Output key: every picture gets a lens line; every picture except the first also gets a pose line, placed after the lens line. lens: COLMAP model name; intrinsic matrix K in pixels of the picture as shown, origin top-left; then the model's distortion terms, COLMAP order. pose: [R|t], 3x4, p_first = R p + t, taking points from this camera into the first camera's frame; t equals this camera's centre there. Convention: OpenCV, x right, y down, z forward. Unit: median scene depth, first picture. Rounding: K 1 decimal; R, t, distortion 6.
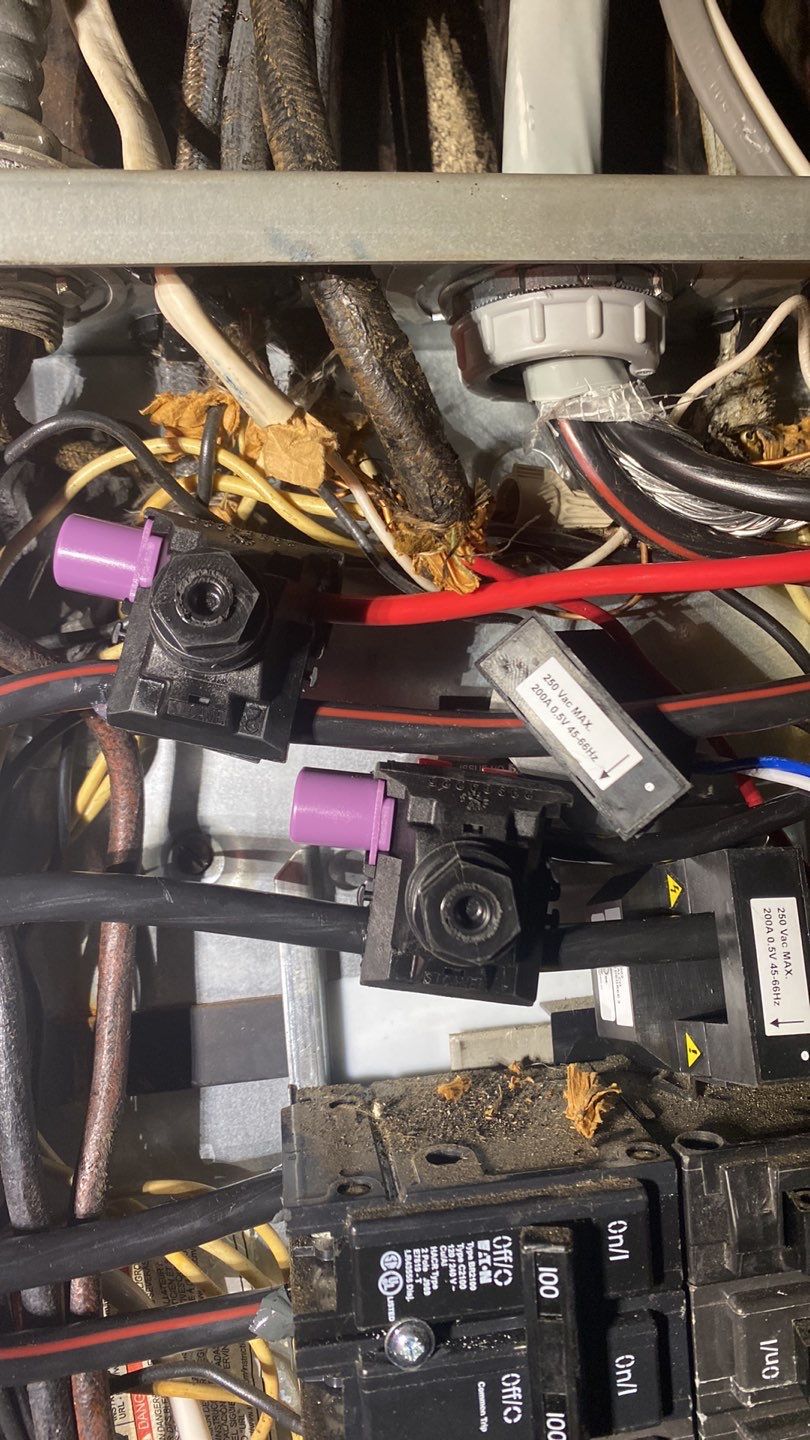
lens RADIAL K [[1045.9, 0, 403.0], [0, 1045.9, 700.5], [0, 0, 1]] dist [0.024033, -0.028129]
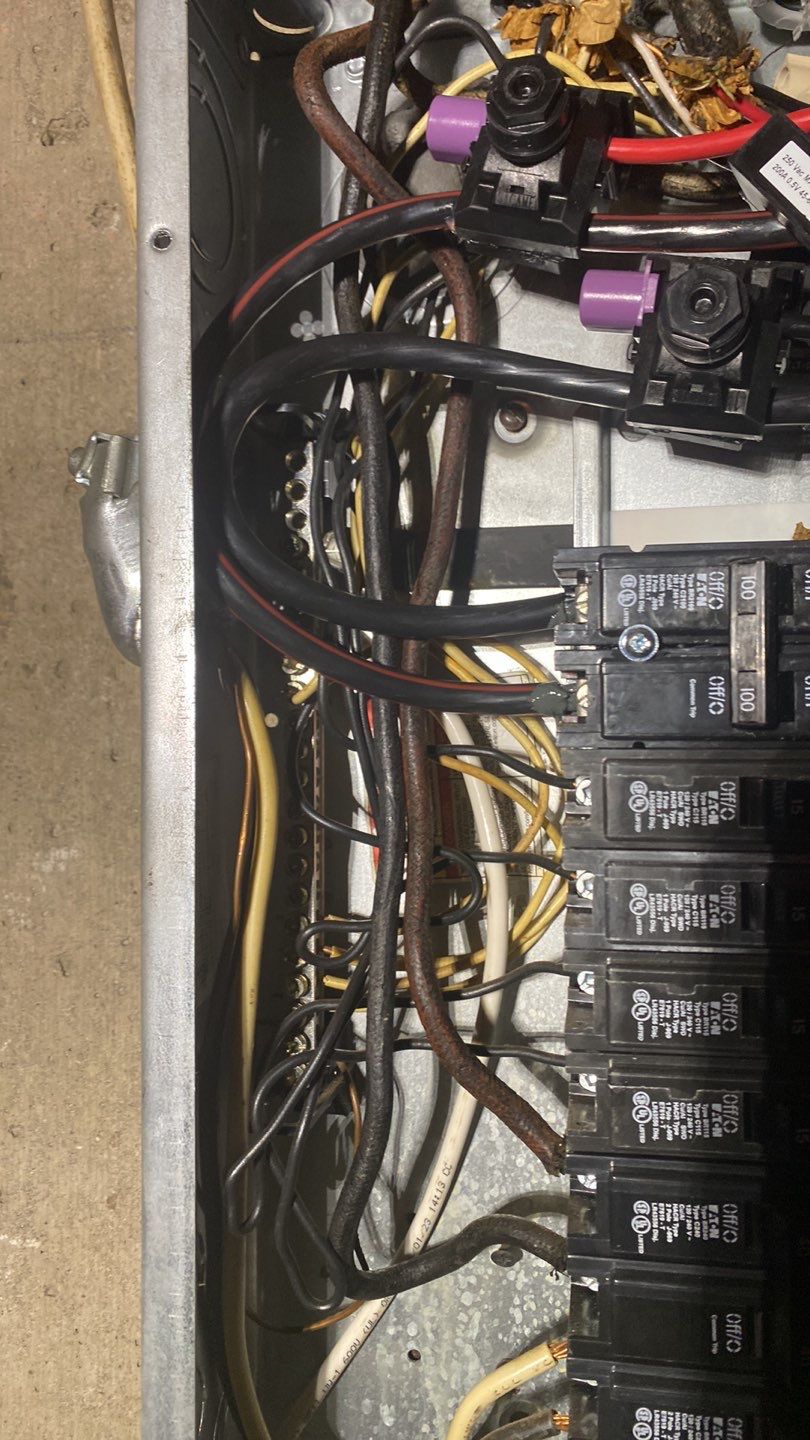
lens RADIAL K [[1045.9, 0, 403.0], [0, 1045.9, 700.5], [0, 0, 1]] dist [0.024033, -0.028129]
pose [[0.938356, 0.057596, -0.340837, 0.177331], [-0.063837, 0.997935, -0.007112, 0.686733], [0.339724, 0.028431, 0.940095, -0.349368]]
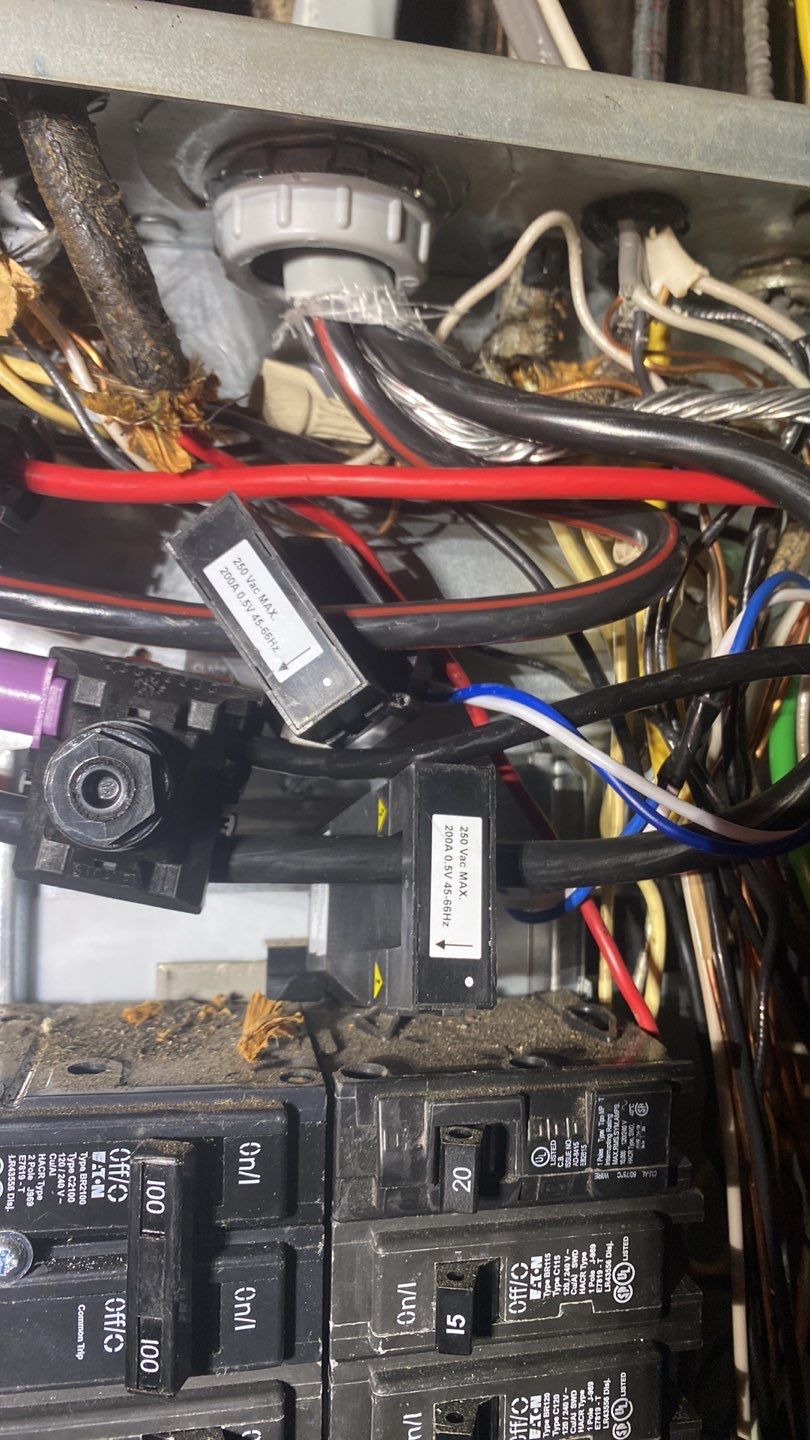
lens RADIAL K [[1052.2, 0, 403.7], [0, 1052.2, 703.5], [0, 0, 1]] dist [-0.000079, -0.008509]
pose [[0.994687, 0.088347, 0.052846, 0.252269], [-0.087149, 0.995892, -0.024562, 0.117588], [-0.054799, 0.019826, 0.998301, 0.052839]]
